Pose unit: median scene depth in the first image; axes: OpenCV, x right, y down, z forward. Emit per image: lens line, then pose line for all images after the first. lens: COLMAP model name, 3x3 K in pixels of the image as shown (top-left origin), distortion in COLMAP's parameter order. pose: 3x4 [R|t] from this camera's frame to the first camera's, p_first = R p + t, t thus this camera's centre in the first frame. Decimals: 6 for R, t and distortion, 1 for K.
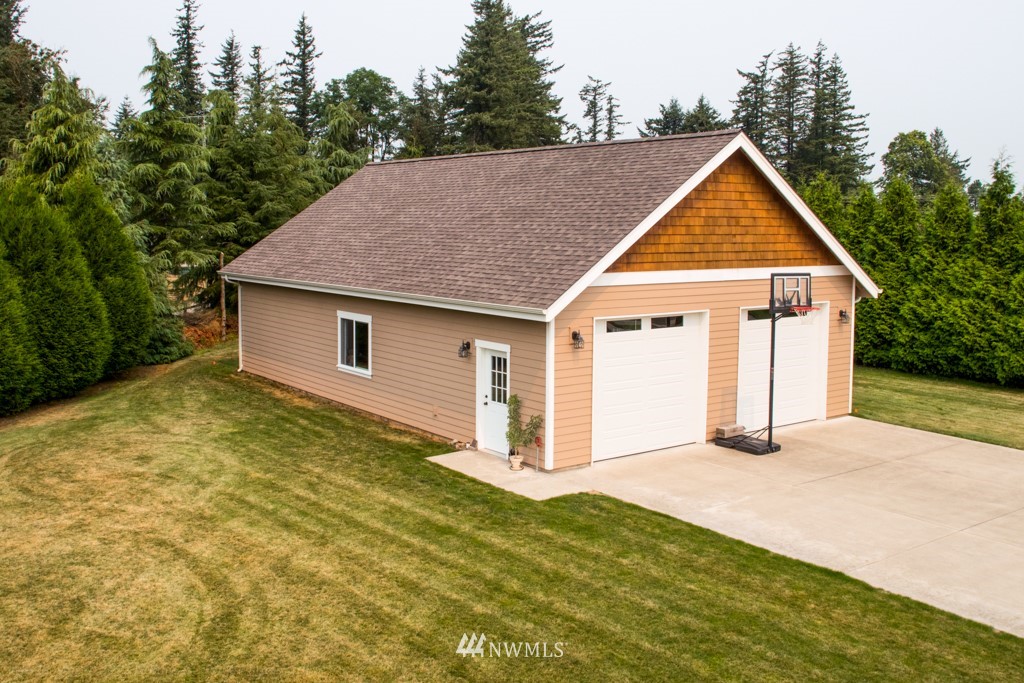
lens RADIAL K [[980.5, 0, 508.4], [0, 980.5, 290.8], [0, 0, 1]] dist [-0.116620, 0.148240]
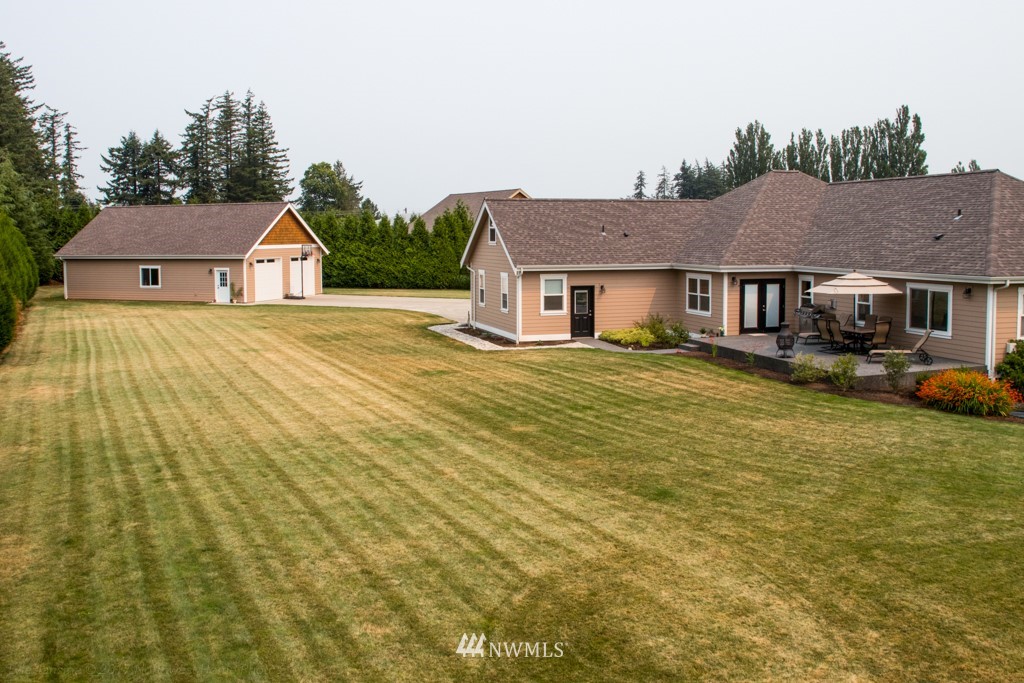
lens RADIAL K [[980.5, 0, 508.4], [0, 980.5, 290.8], [0, 0, 1]] dist [-0.116620, 0.148240]
pose [[0.831351, -0.044759, 0.553943, -0.118750], [0.050881, 0.998695, 0.004334, 0.019022], [-0.553414, 0.024582, 0.832544, -0.259480]]
